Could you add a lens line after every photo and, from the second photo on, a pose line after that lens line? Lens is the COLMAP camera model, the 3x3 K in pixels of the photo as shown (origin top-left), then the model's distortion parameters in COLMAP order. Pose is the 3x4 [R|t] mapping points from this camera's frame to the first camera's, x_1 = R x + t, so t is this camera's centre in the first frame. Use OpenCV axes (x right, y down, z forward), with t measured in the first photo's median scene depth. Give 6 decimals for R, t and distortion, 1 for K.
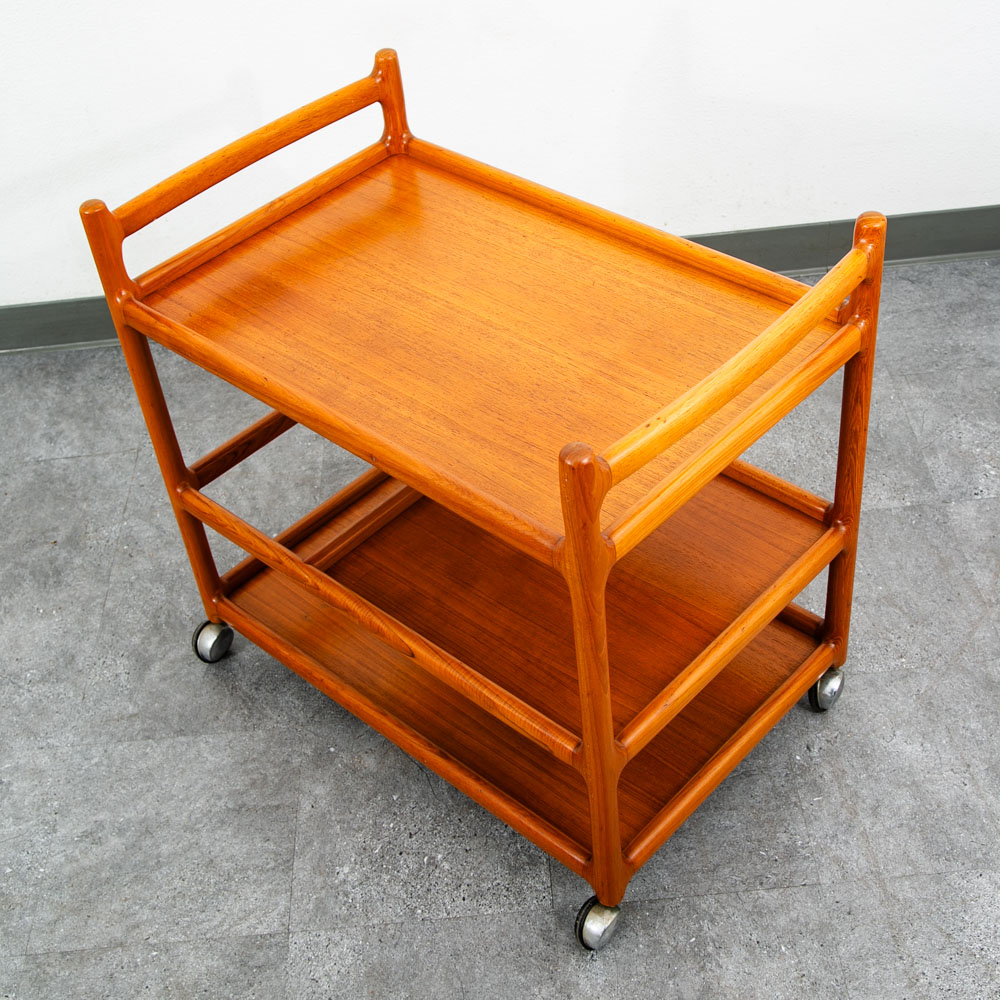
lens RADIAL K [[1463.6, 0, 506.9], [0, 1463.6, 496.5], [0, 0, 1]] dist [-0.000927, 0.000000]
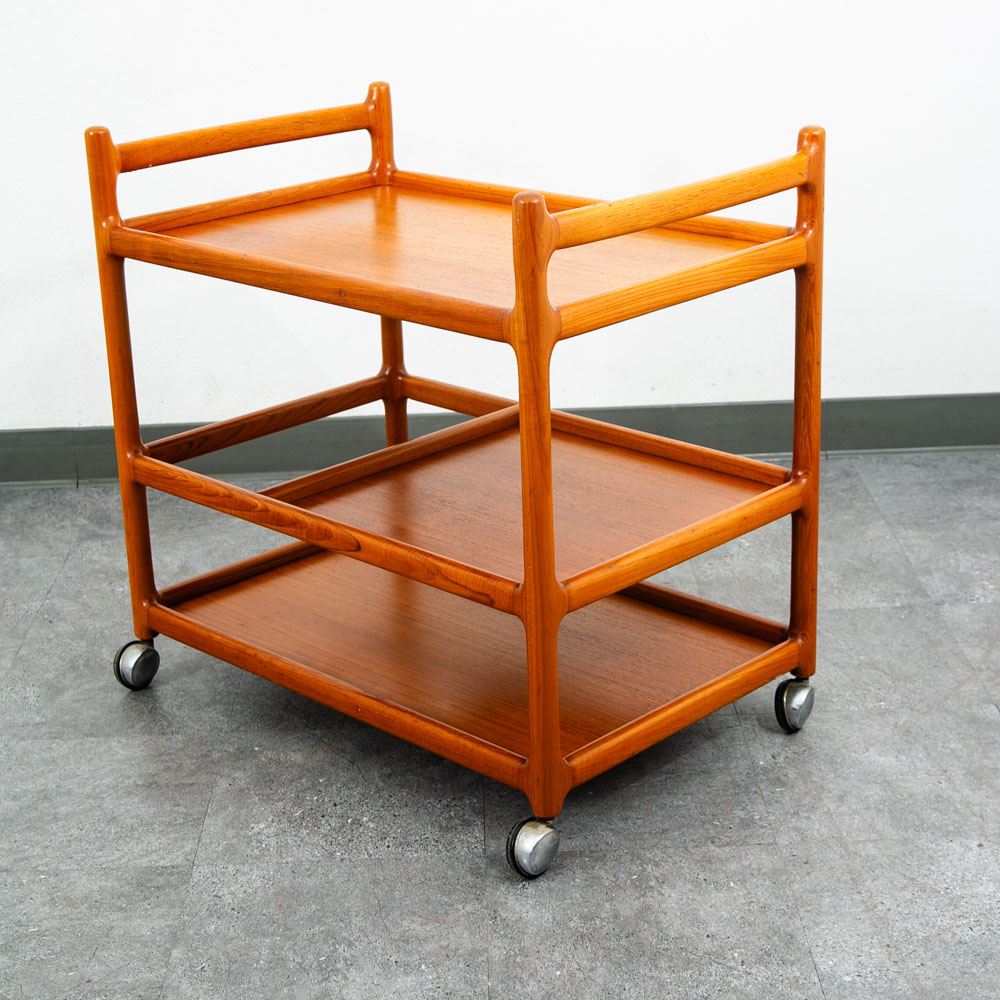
lens RADIAL K [[1959.7, 0, 489.2], [0, 1959.7, 491.1], [0, 0, 1]] dist [0.065462, 0.000000]
pose [[0.997921, 0.062595, -0.015371, 0.037723], [-0.063795, 0.925188, -0.374110, 0.513188], [-0.009197, 0.374312, 0.927257, -0.216932]]
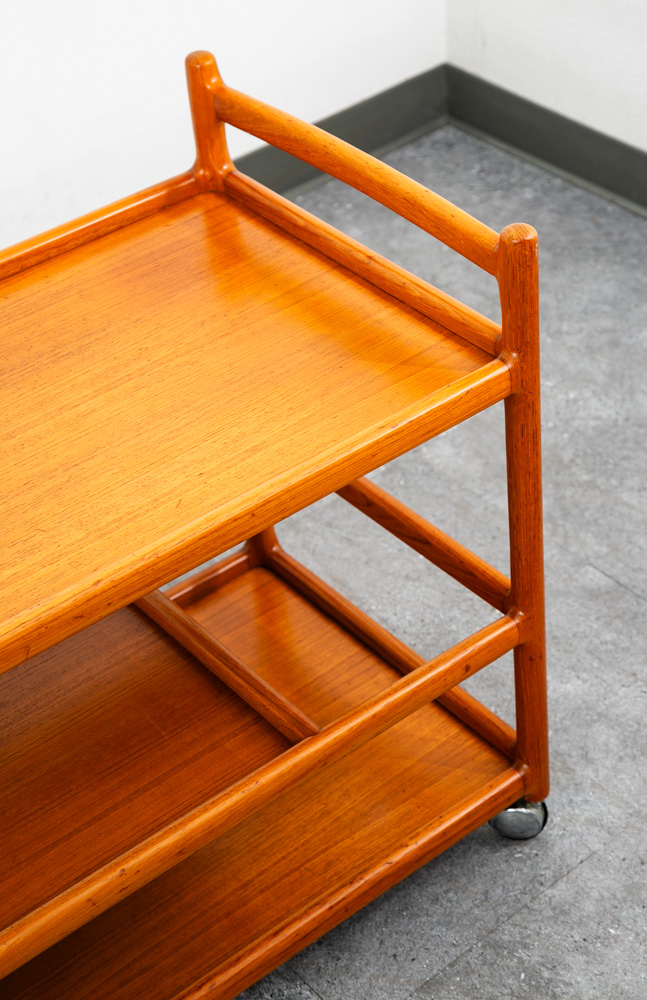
lens RADIAL K [[1977.8, 0, 364.5], [0, 1977.8, 465.8], [0, 0, 1]] dist [0.274772, 0.000000]
pose [[0.791430, -0.342631, 0.506205, -0.397755], [0.402148, 0.915530, -0.009053, 0.011990], [-0.460344, 0.210734, 0.862366, -0.004182]]
